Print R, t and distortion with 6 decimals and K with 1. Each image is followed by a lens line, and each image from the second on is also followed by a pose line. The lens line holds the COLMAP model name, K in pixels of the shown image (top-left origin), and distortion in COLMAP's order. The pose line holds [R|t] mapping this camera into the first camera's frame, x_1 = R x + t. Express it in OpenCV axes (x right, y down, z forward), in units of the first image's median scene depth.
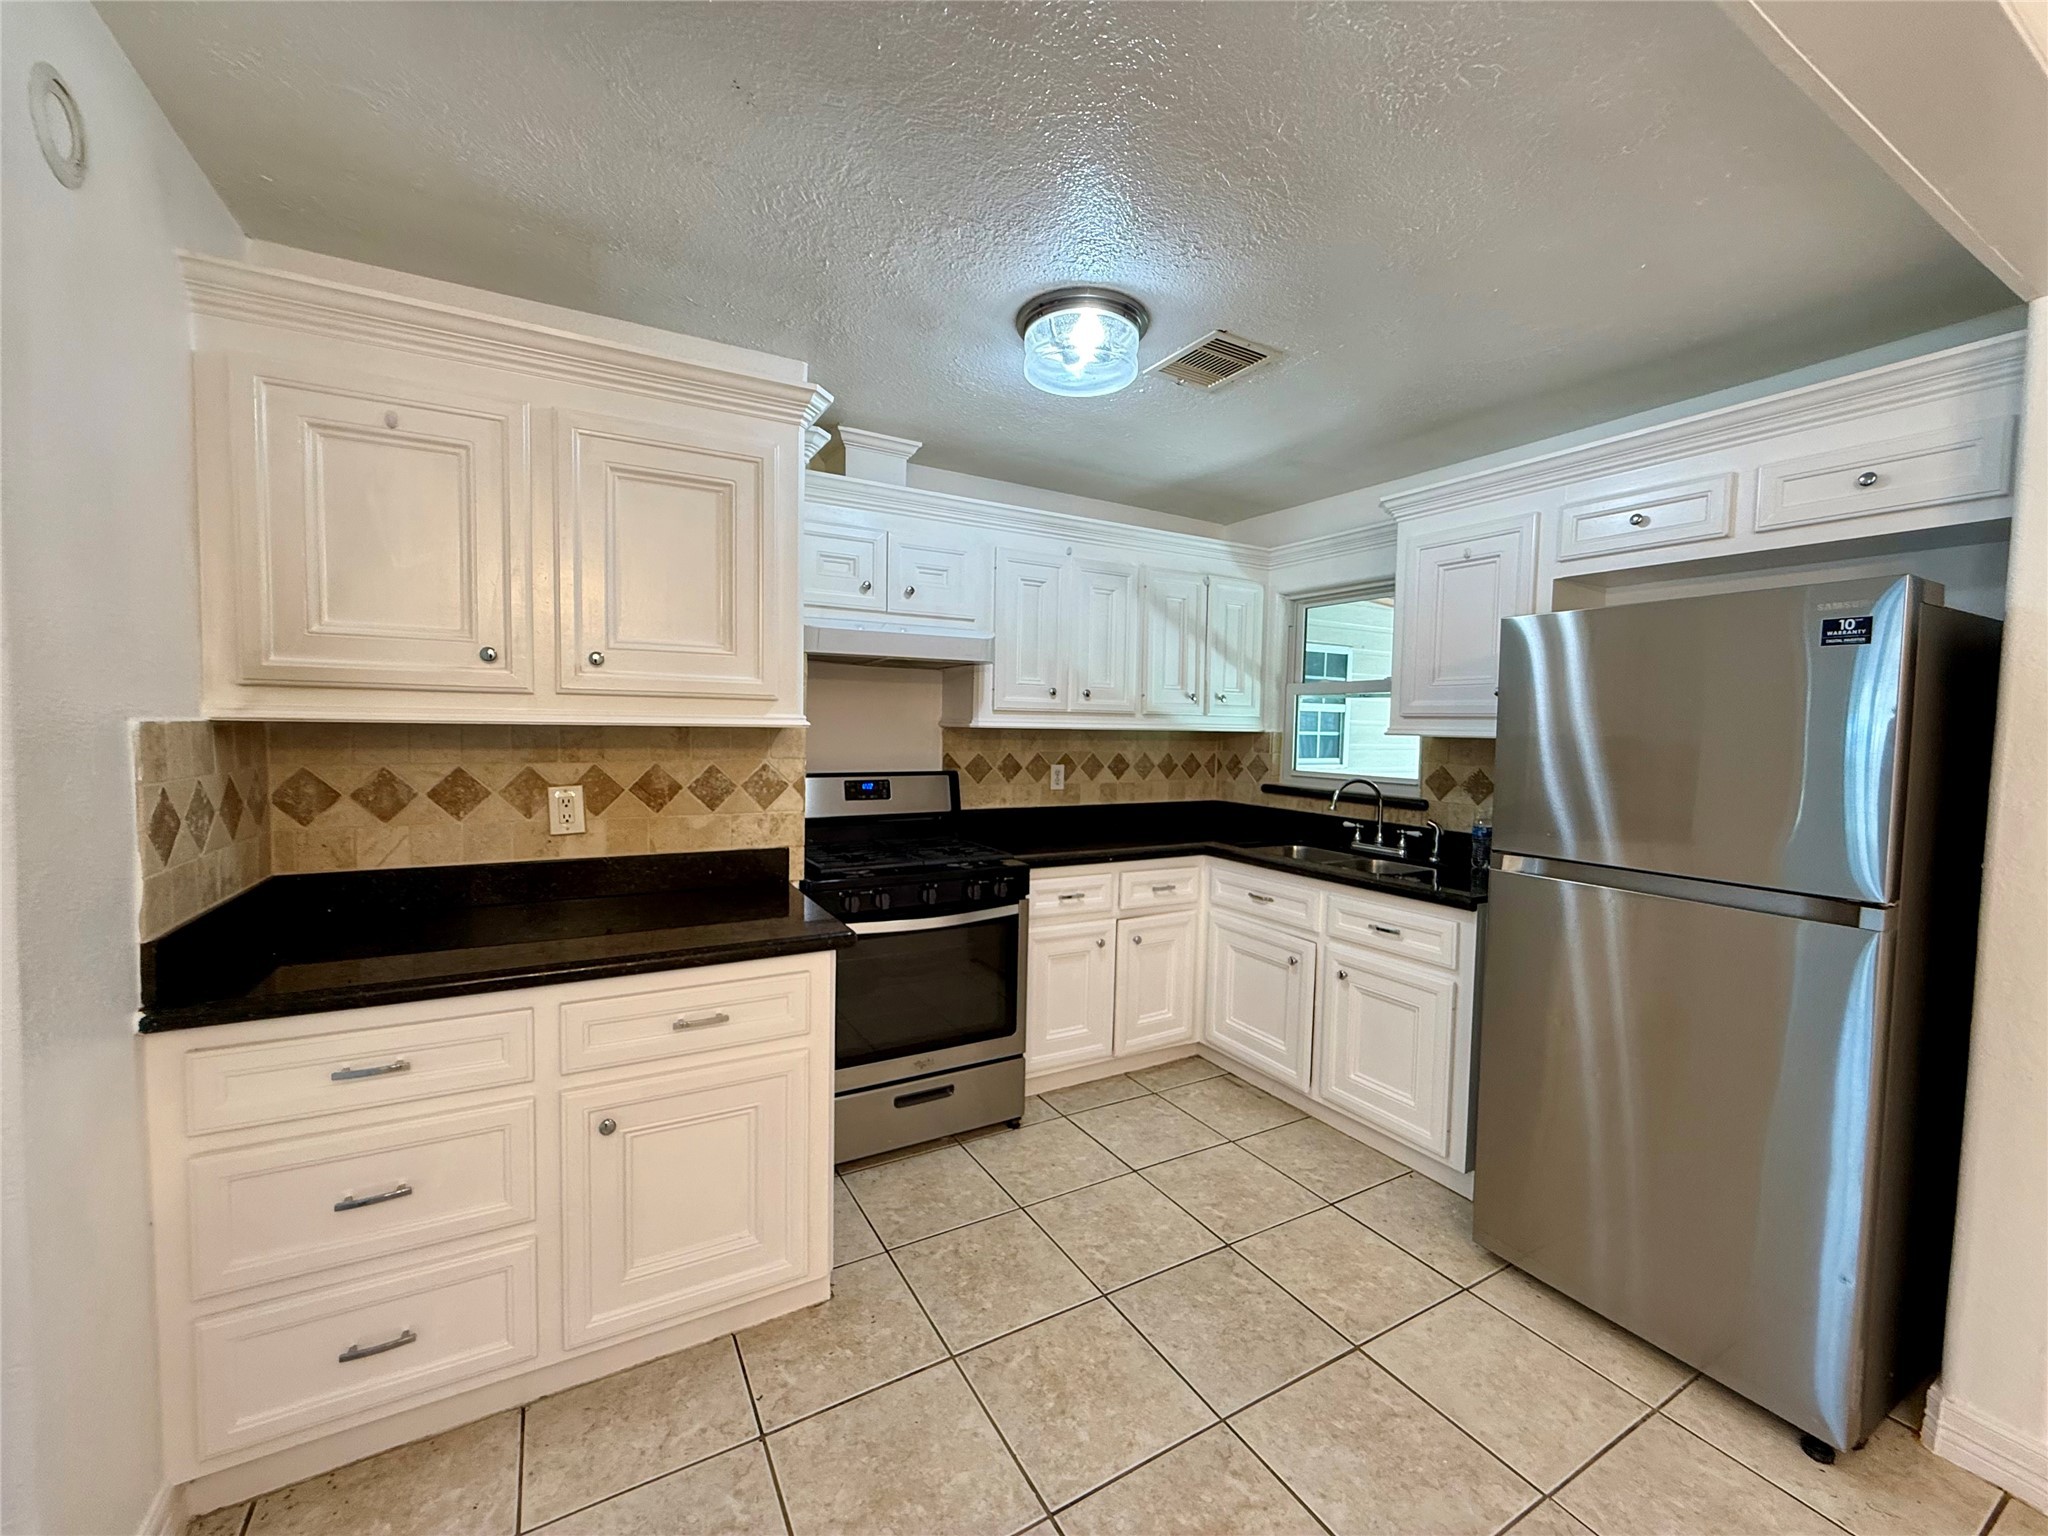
lens RADIAL K [[819.1, 0, 1020.2], [0, 819.1, 768.6], [0, 0, 1]] dist [-0.000557, -0.000059]
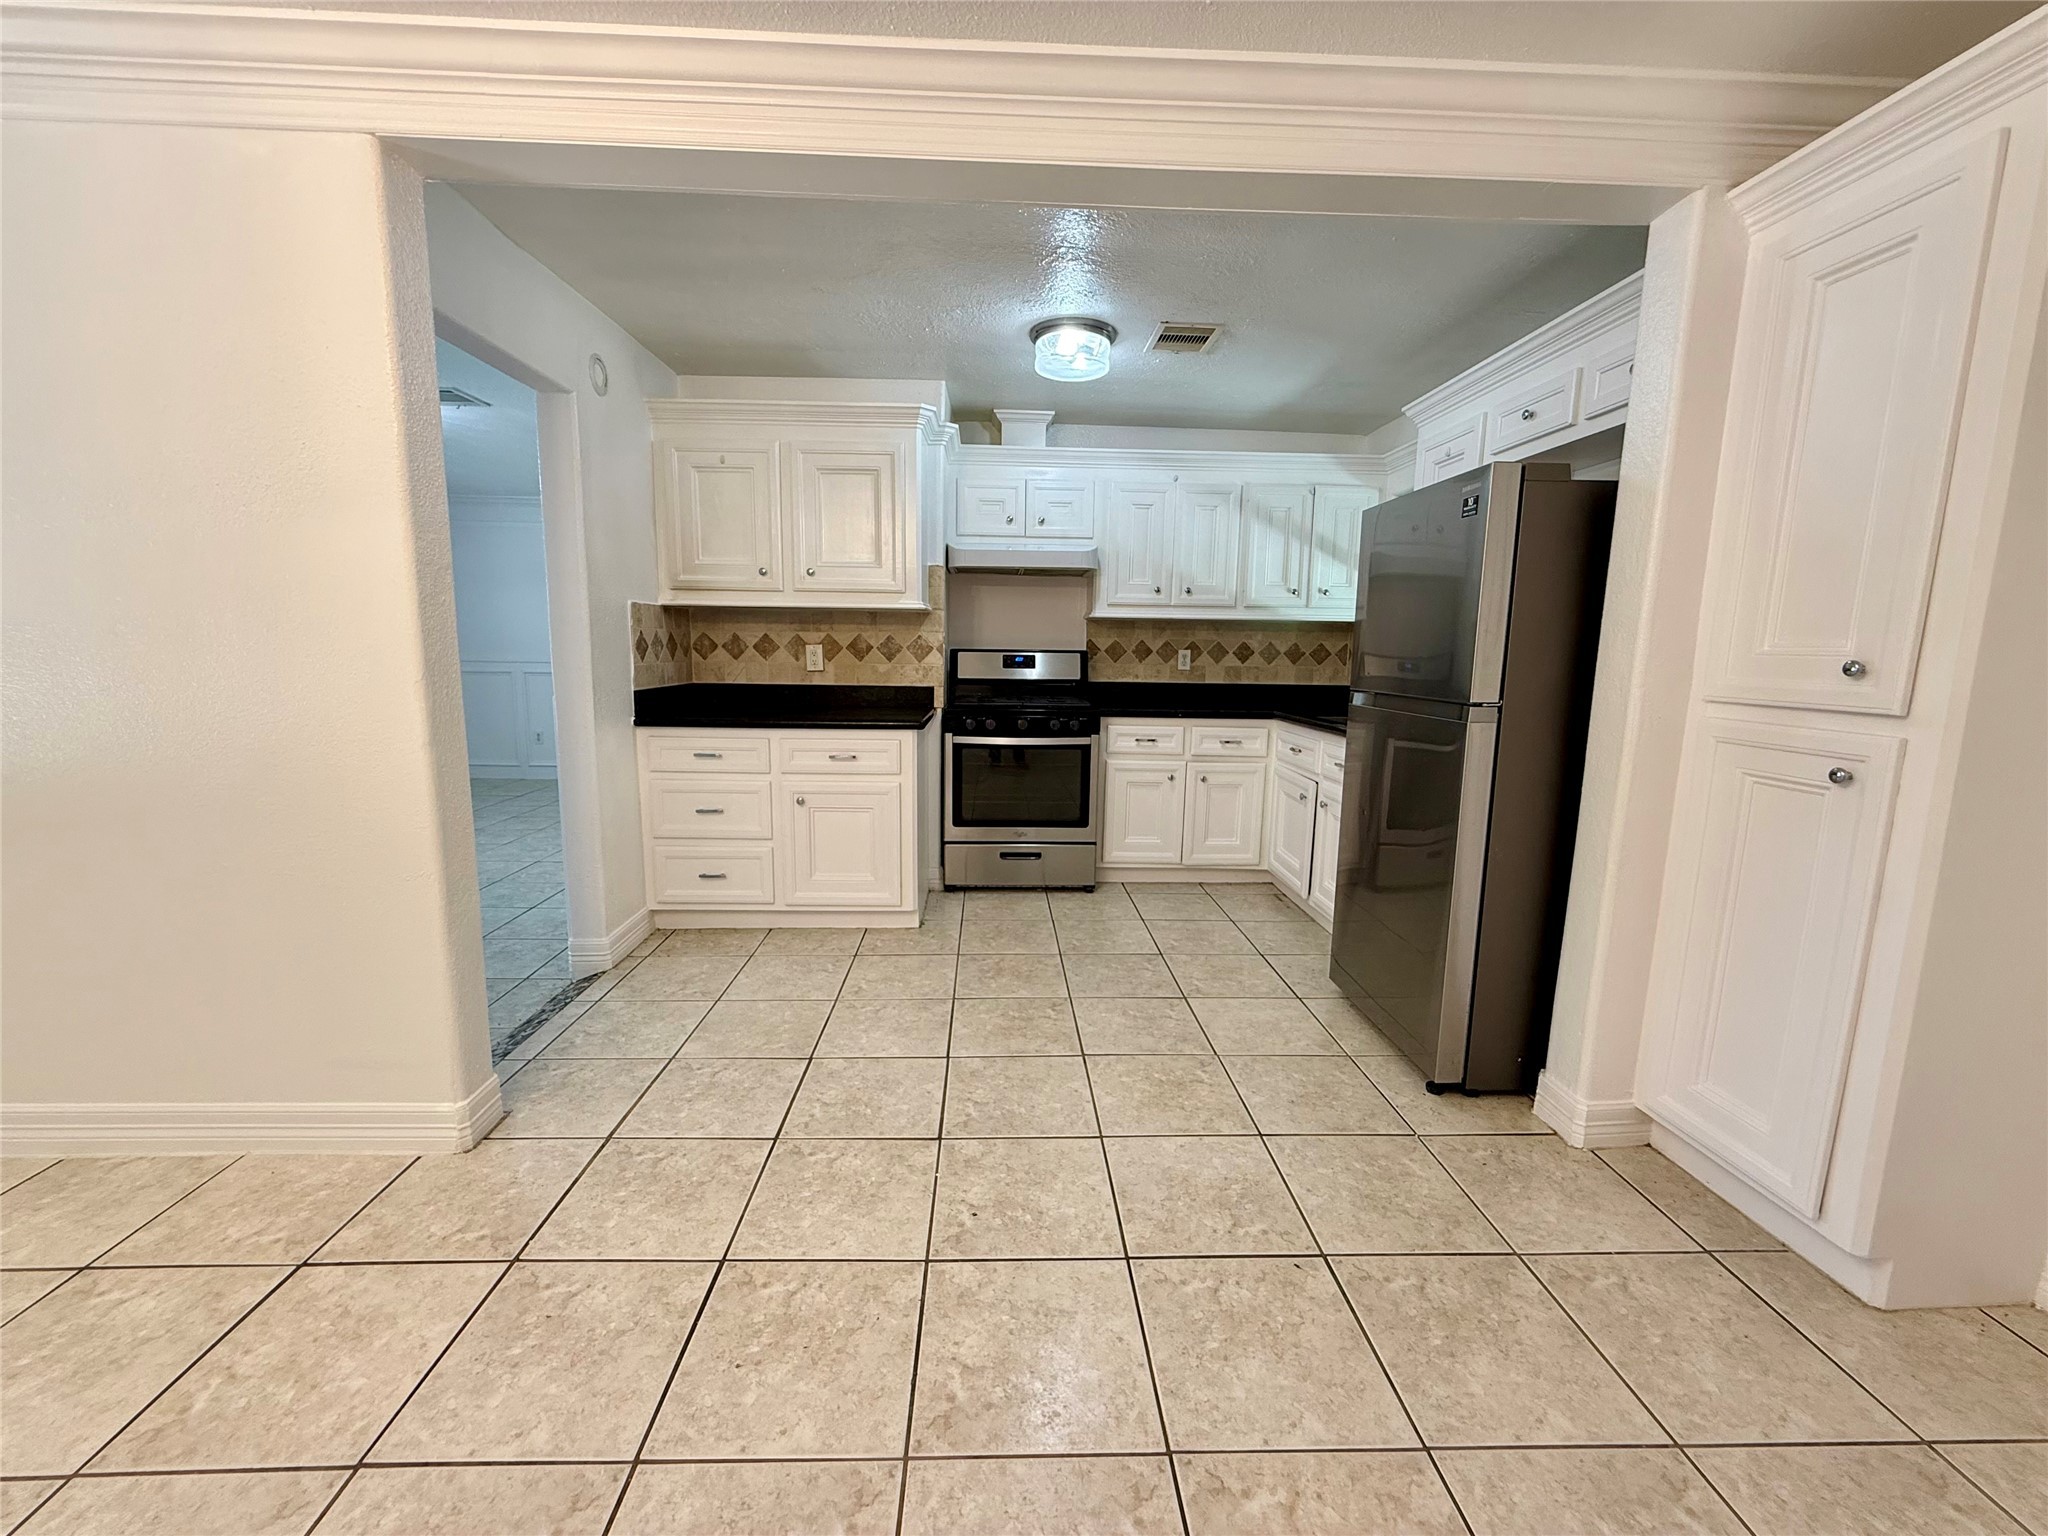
lens RADIAL K [[819.1, 0, 1020.2], [0, 819.1, 768.6], [0, 0, 1]] dist [-0.000557, -0.000059]
pose [[0.886158, 0.064060, -0.458935, 0.523810], [-0.024551, 0.995498, 0.091551, 0.086446], [0.462733, -0.069862, 0.883741, -0.317107]]
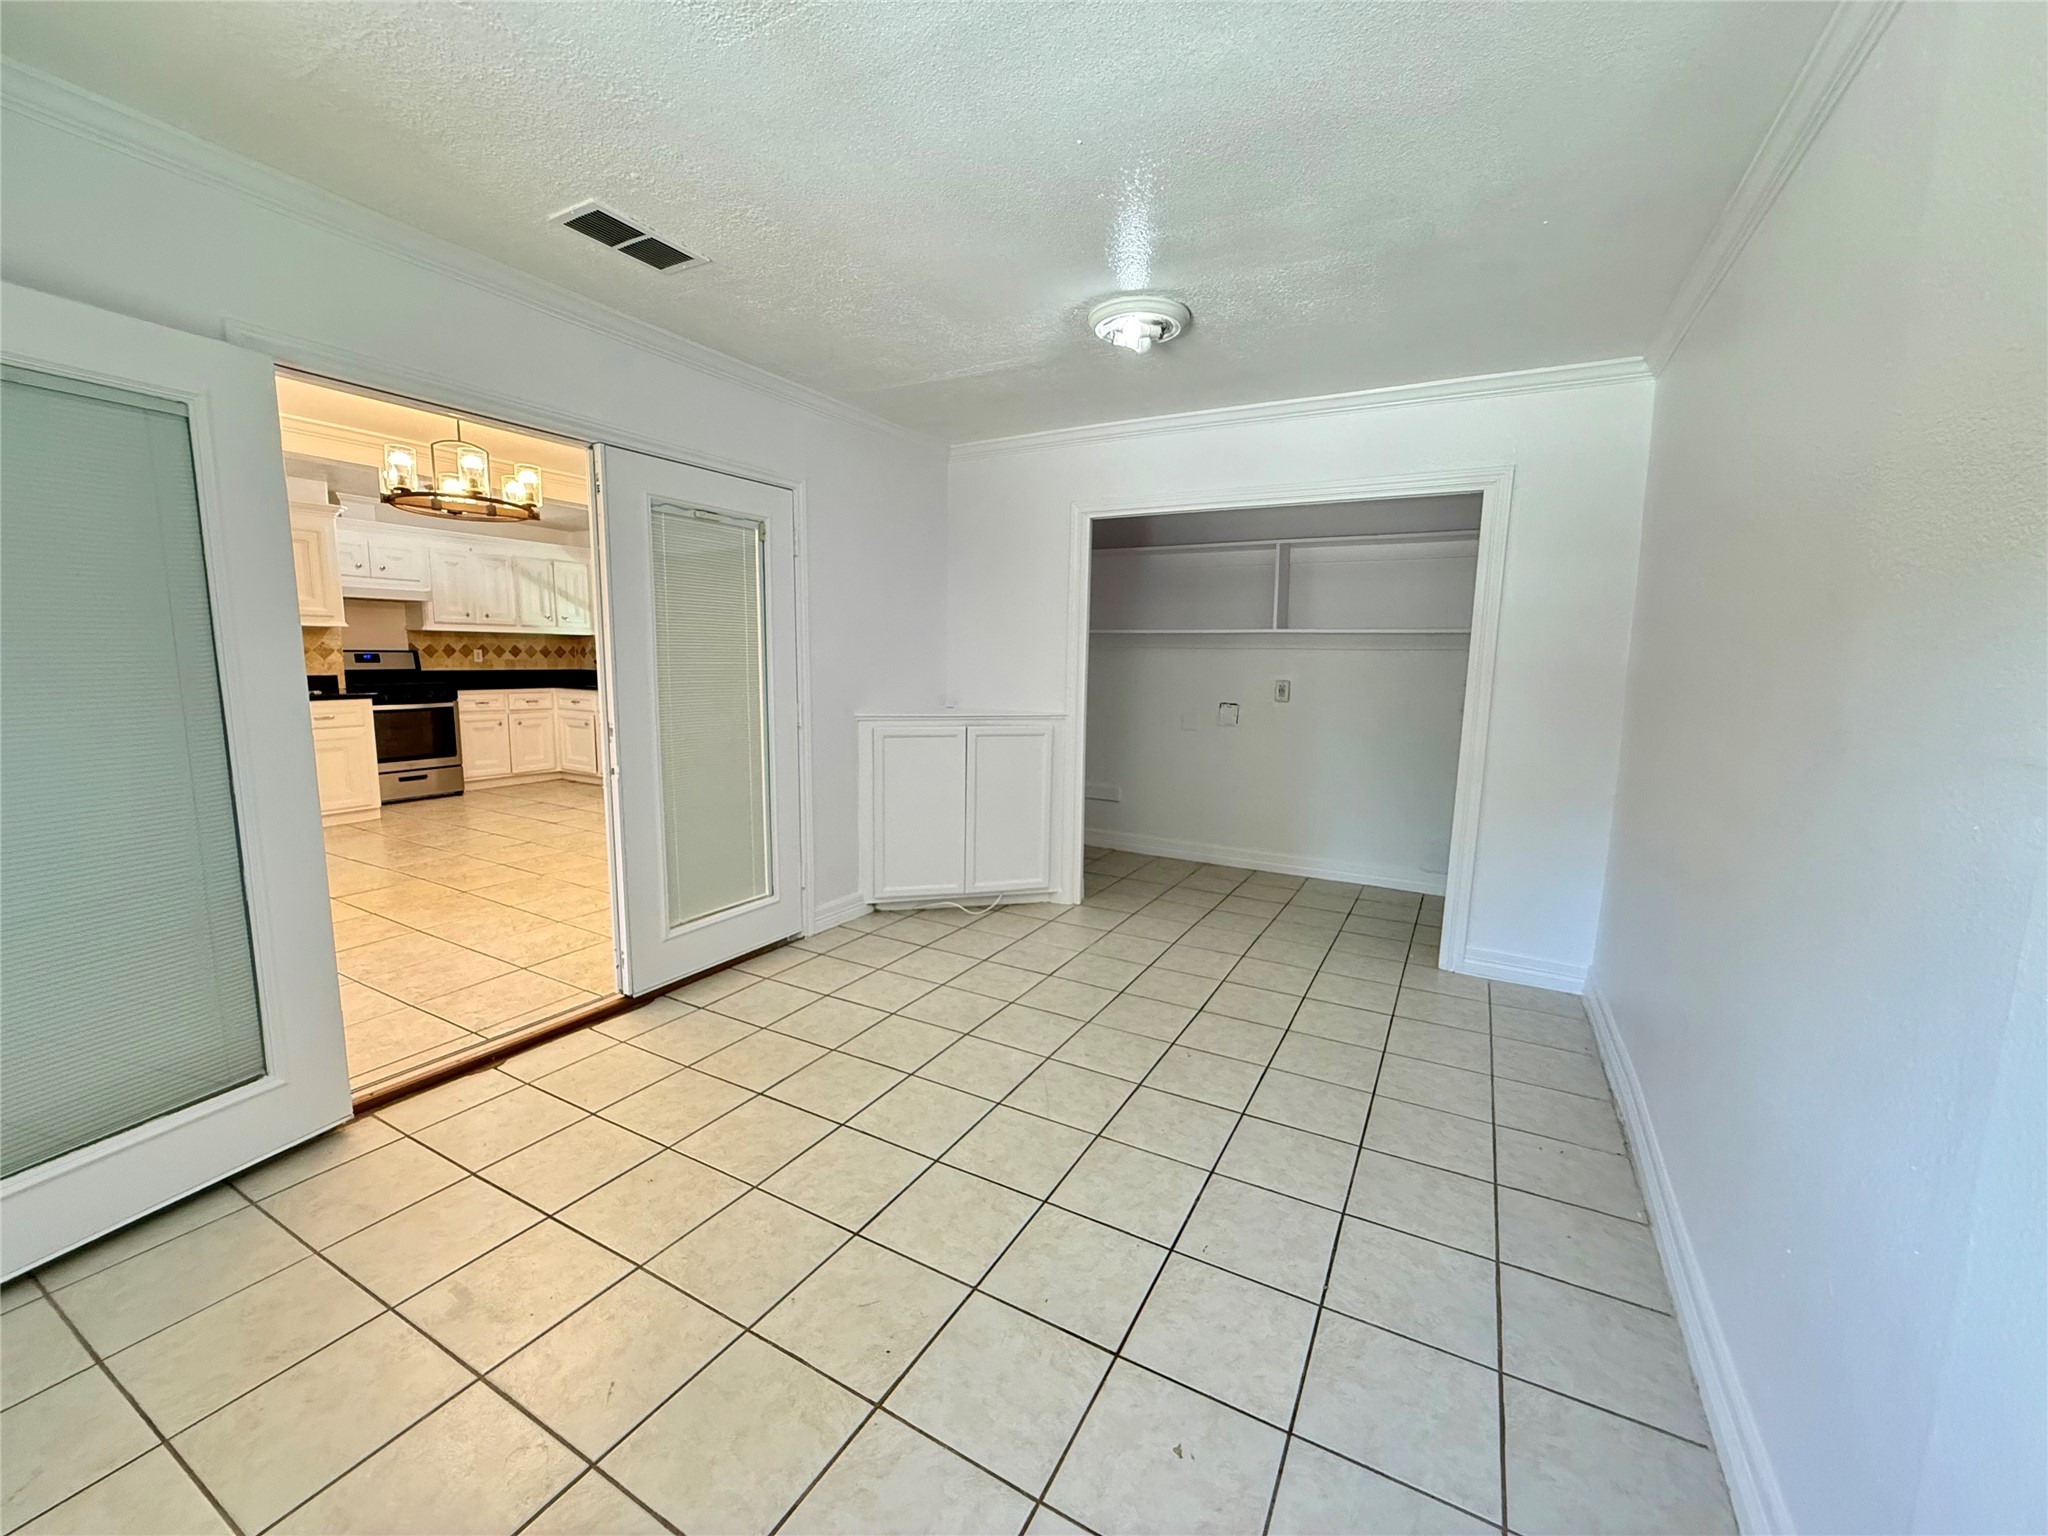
lens RADIAL K [[819.1, 0, 1020.2], [0, 819.1, 768.6], [0, 0, 1]] dist [-0.000557, -0.000059]
pose [[0.854148, -0.074551, 0.514659, 0.163711], [0.024451, 0.994334, 0.103455, 0.142626], [-0.519455, -0.075782, 0.851131, -1.882058]]
